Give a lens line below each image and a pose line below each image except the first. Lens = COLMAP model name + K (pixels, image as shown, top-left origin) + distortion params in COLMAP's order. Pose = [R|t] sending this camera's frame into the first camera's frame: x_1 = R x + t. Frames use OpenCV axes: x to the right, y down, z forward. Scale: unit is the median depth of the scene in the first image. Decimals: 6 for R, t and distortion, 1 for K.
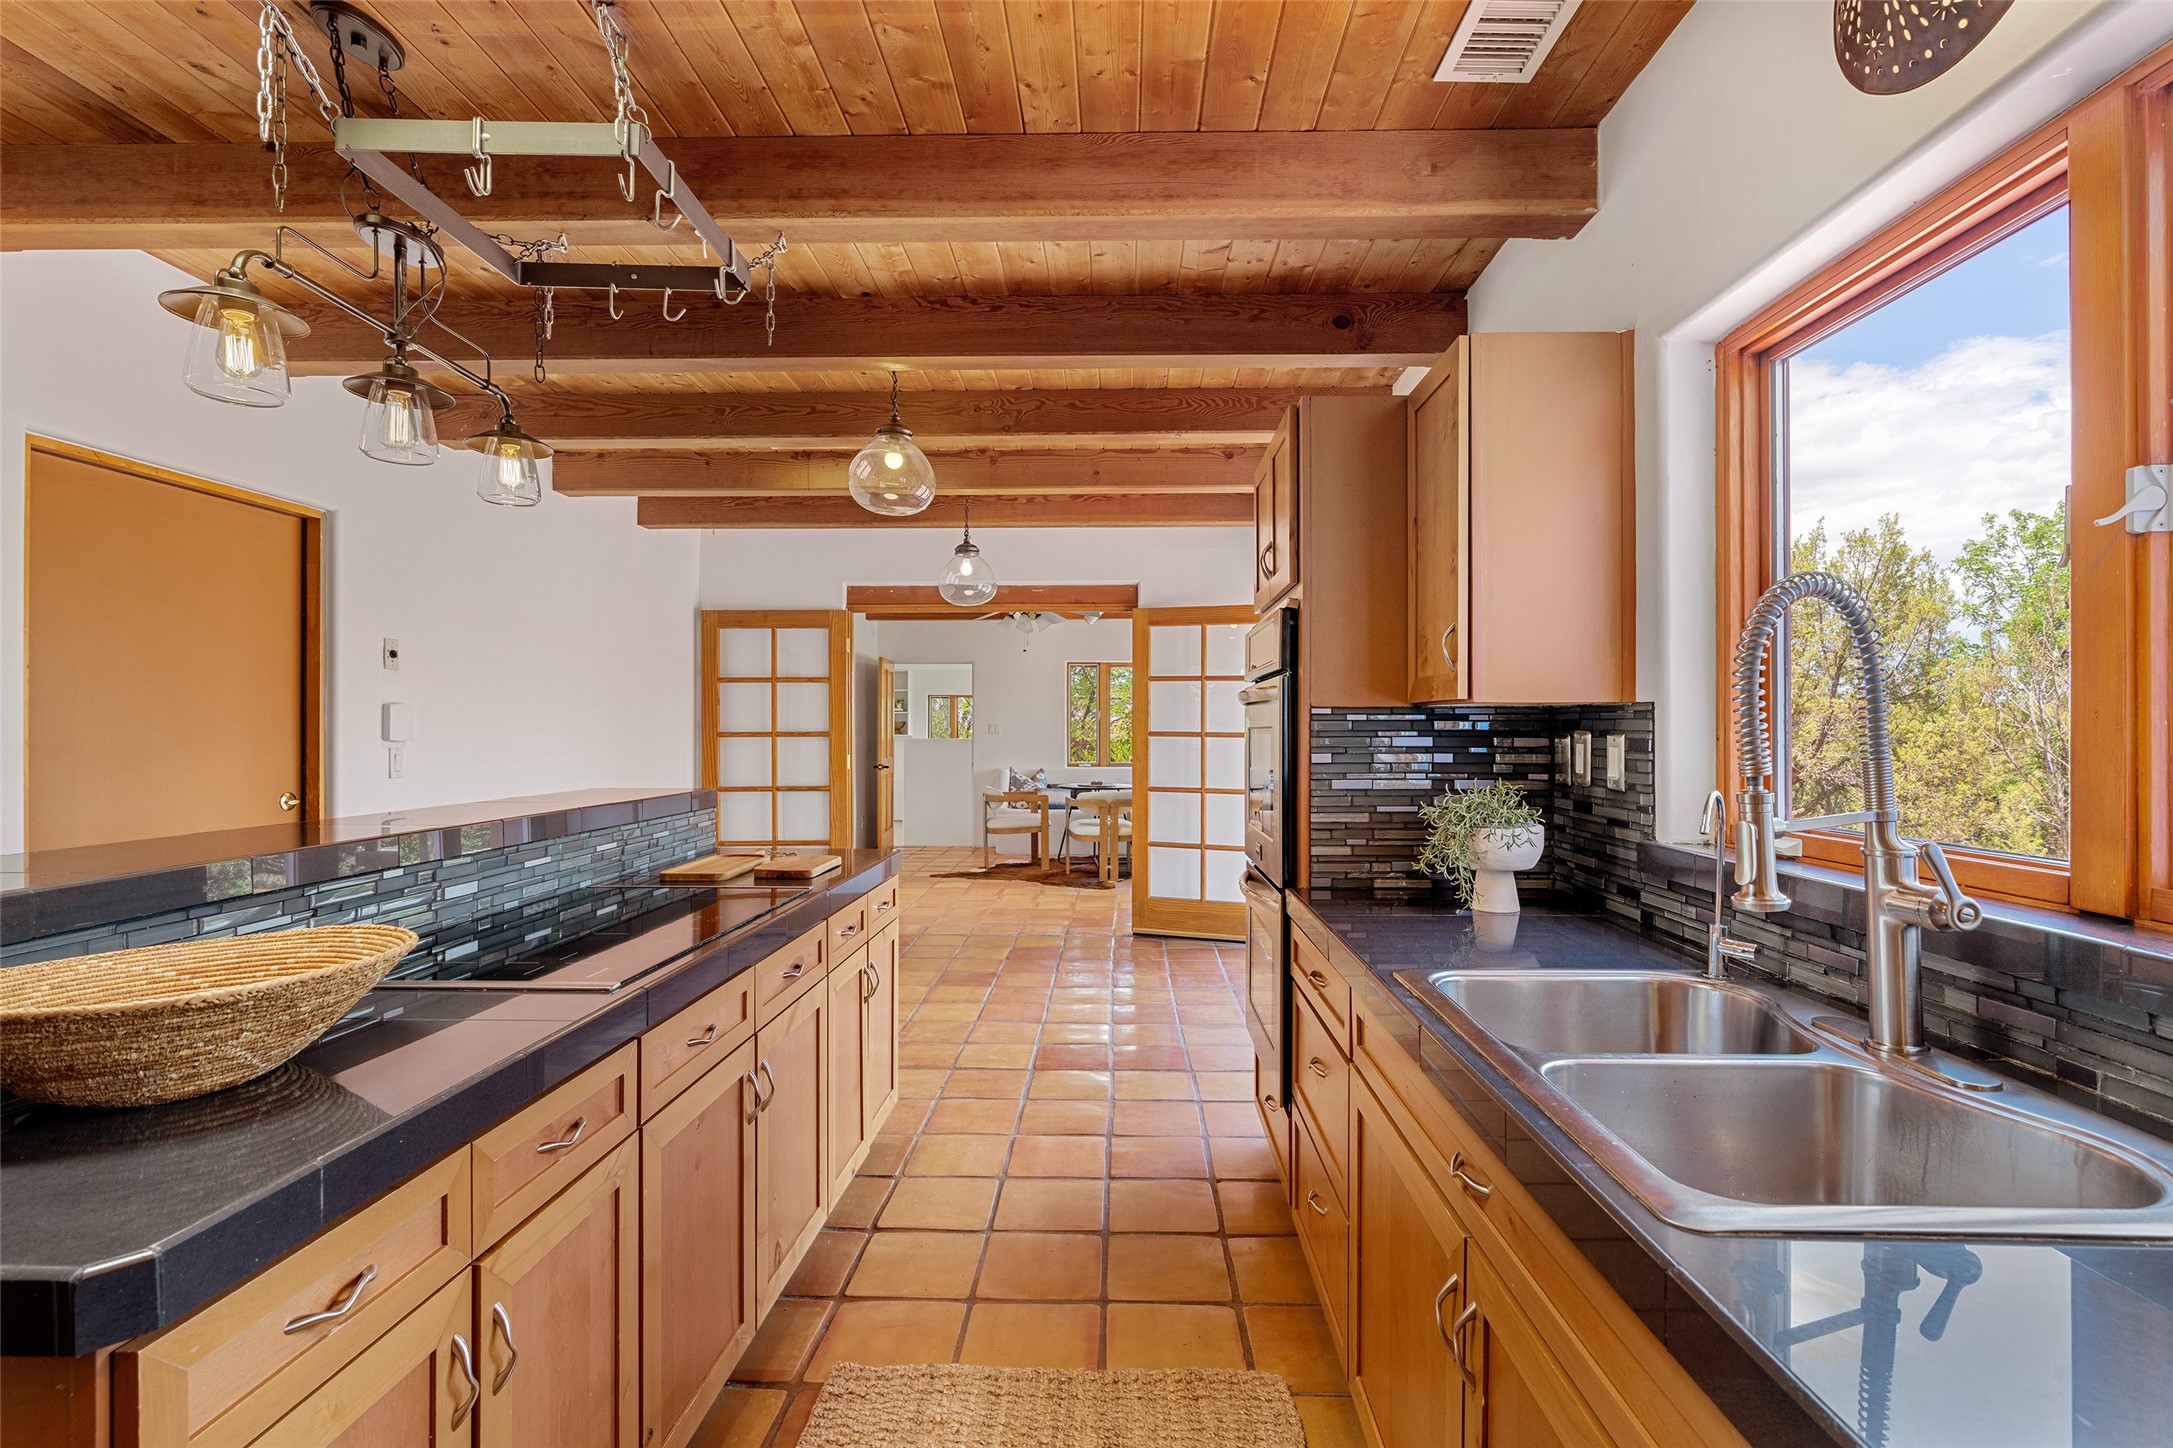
lens RADIAL K [[983.7, 0, 1096.2], [0, 983.7, 725.9], [0, 0, 1]] dist [-0.010489, 0.004839]
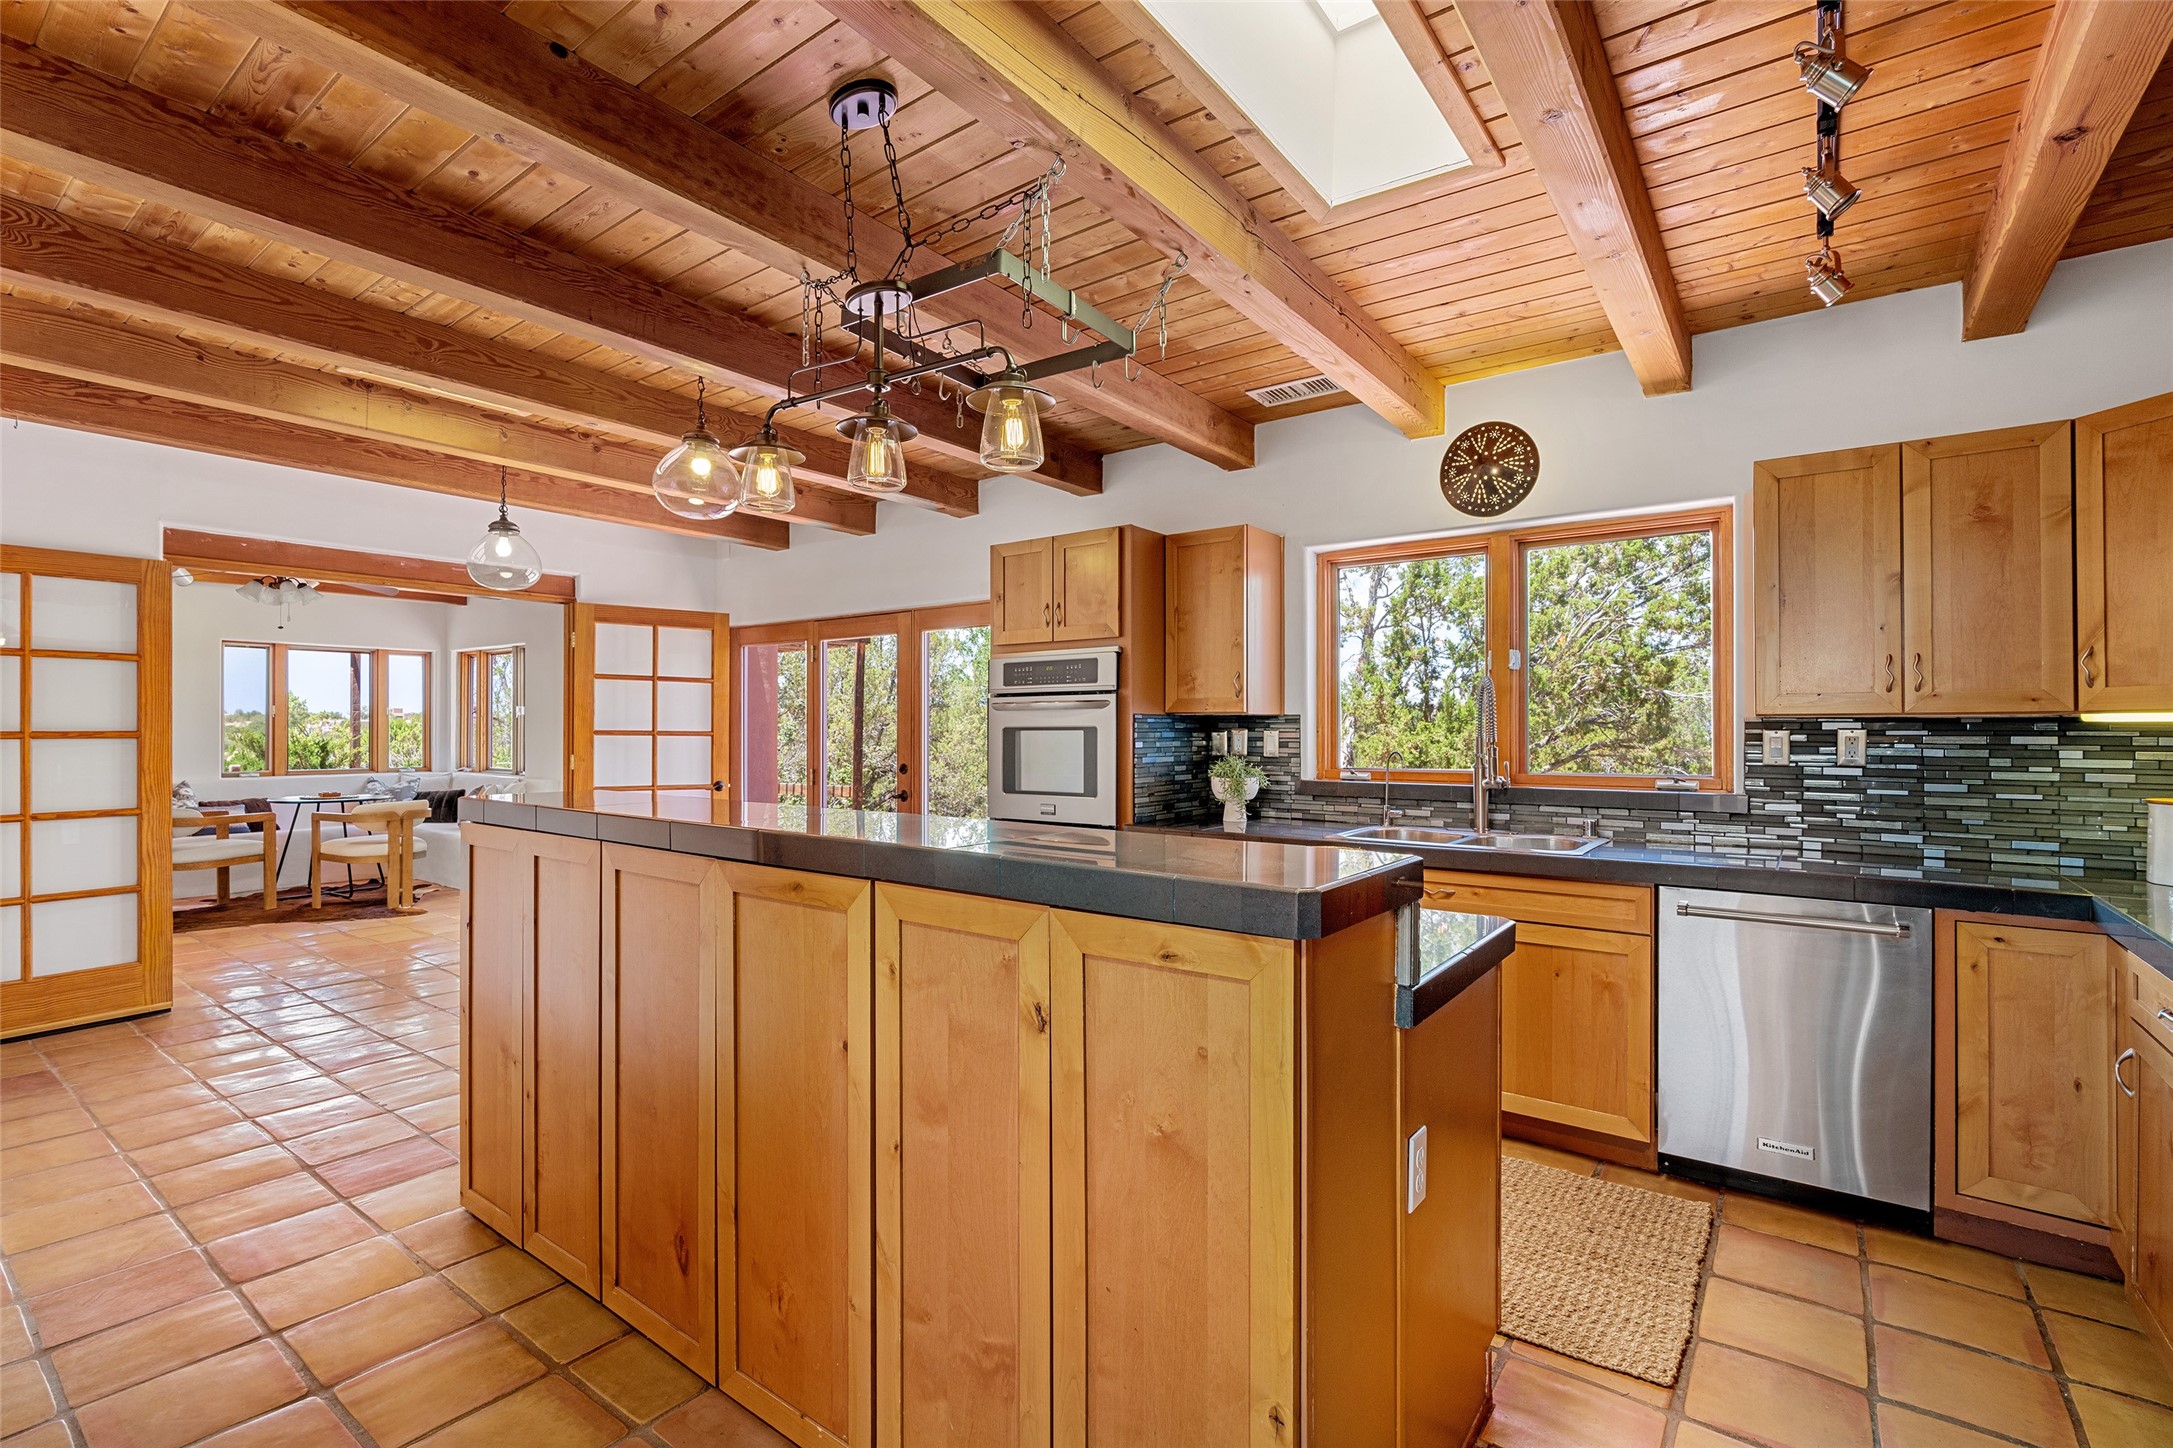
lens RADIAL K [[983.7, 0, 1081.2], [0, 983.7, 725.6], [0, 0, 1]] dist [-0.010489, 0.004839]
pose [[0.576586, 0.001799, 0.817034, -1.173881], [-0.002203, 0.999997, -0.000647, 0.001549], [-0.817033, -0.001427, 0.576589, 0.117108]]
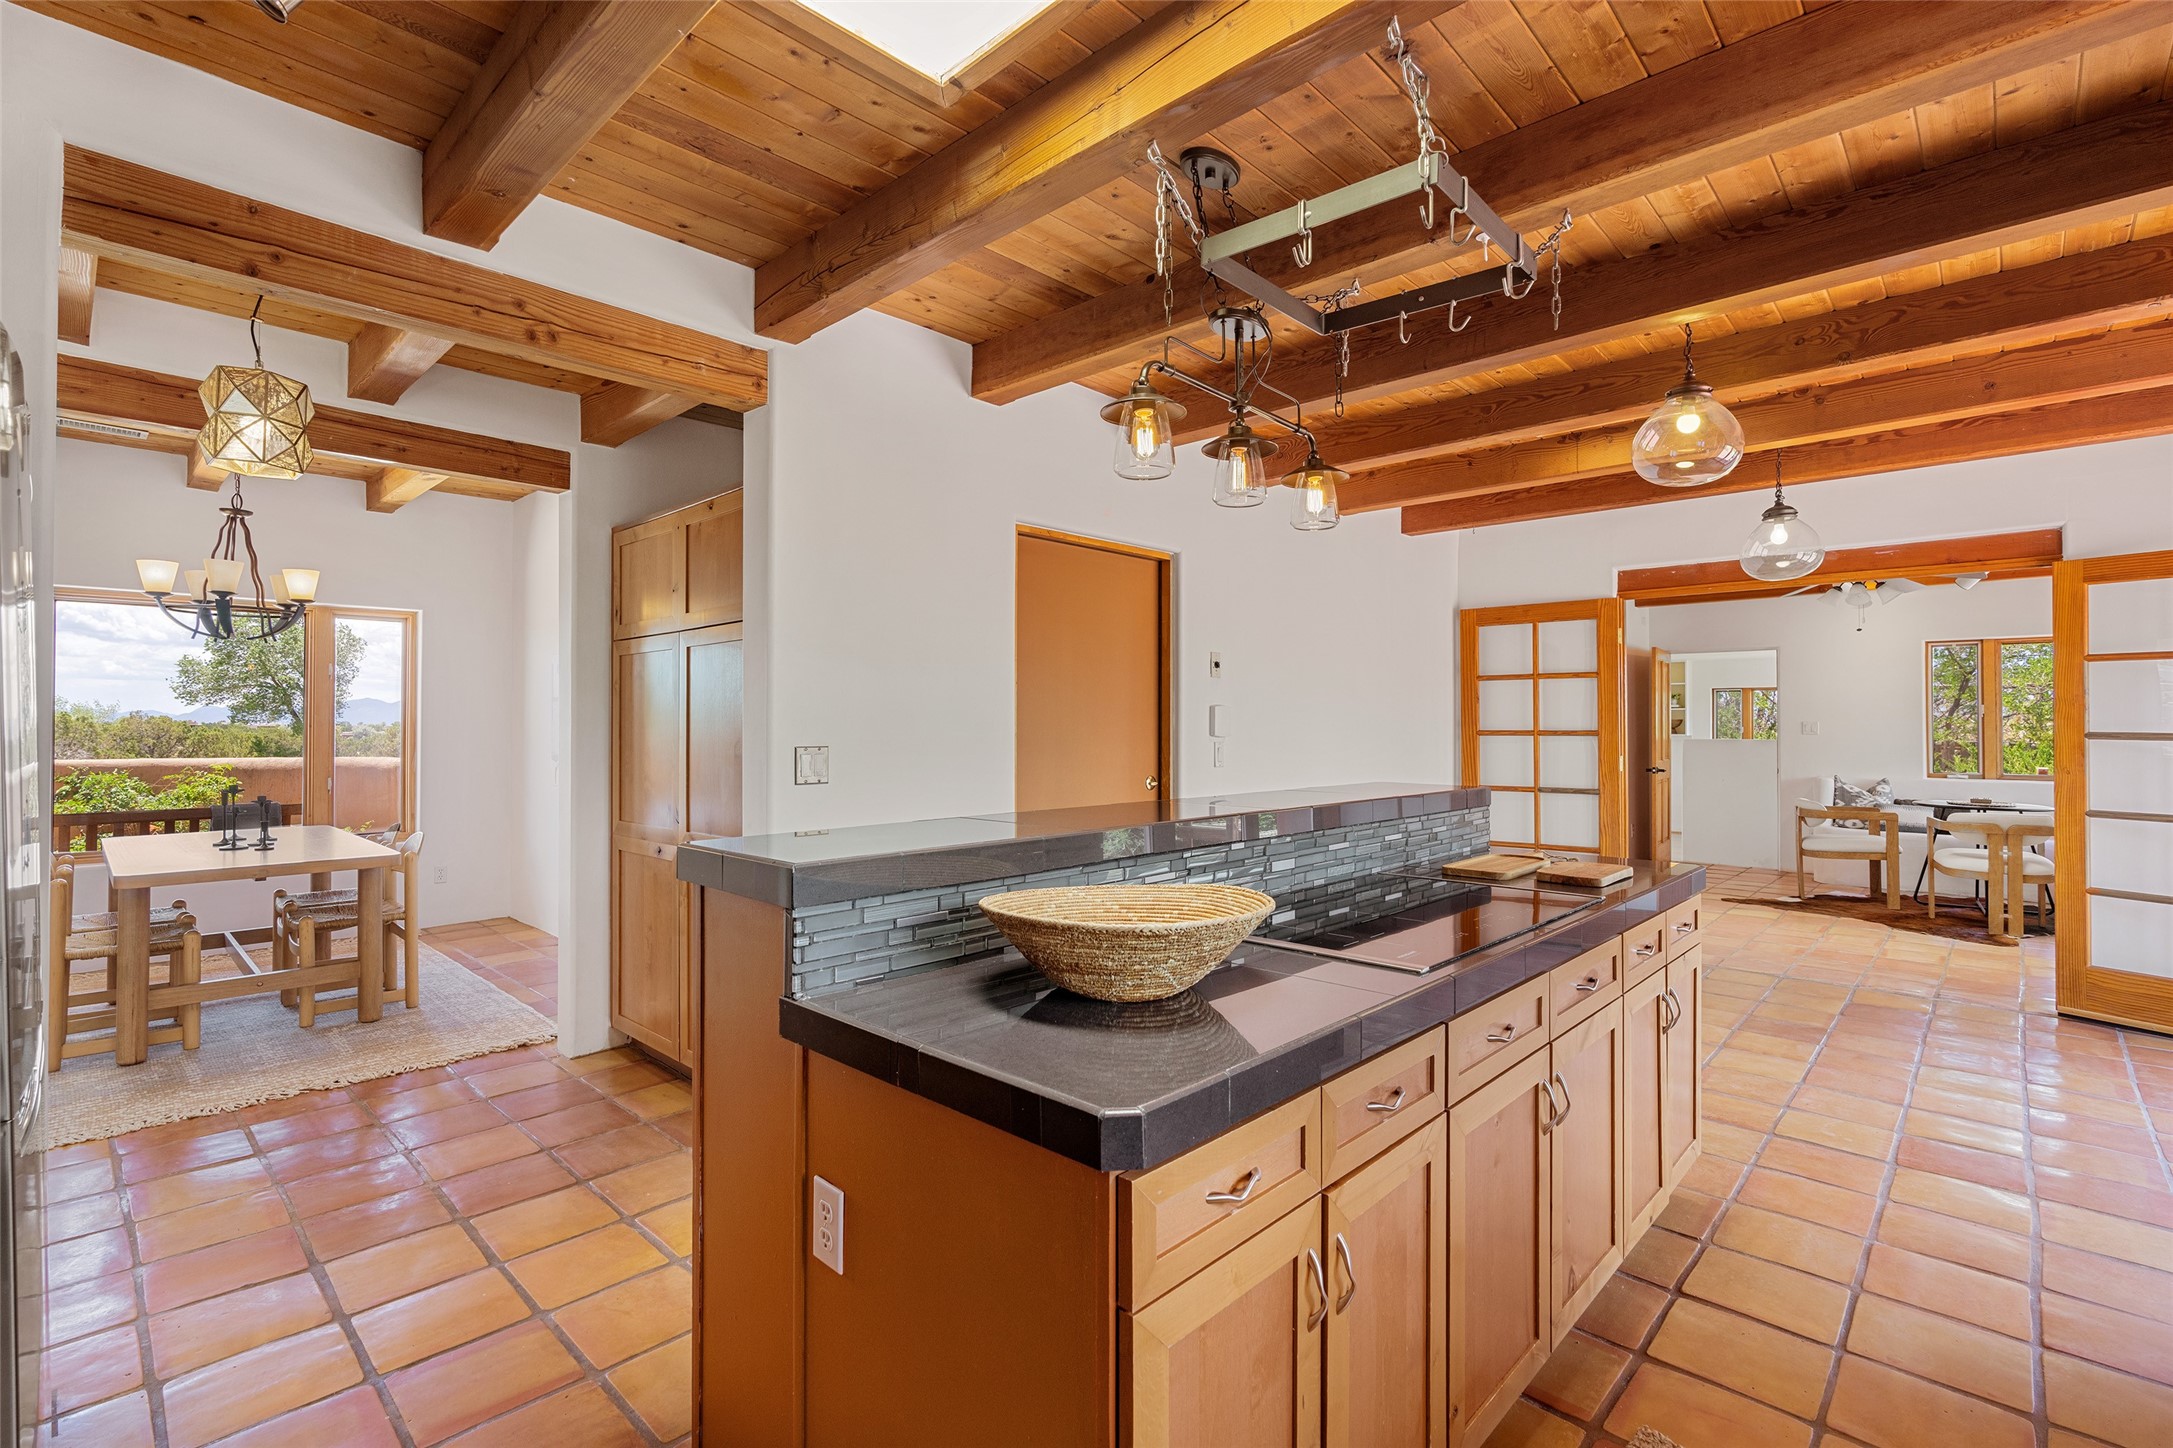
lens RADIAL K [[983.7, 0, 1087.6], [0, 983.7, 712.0], [0, 0, 1]] dist [-0.010489, 0.004839]
pose [[0.744923, -0.008153, -0.667101, -0.033136], [-0.000337, 0.999921, -0.012597, 0.000659], [0.667151, 0.009609, 0.744861, -0.020866]]
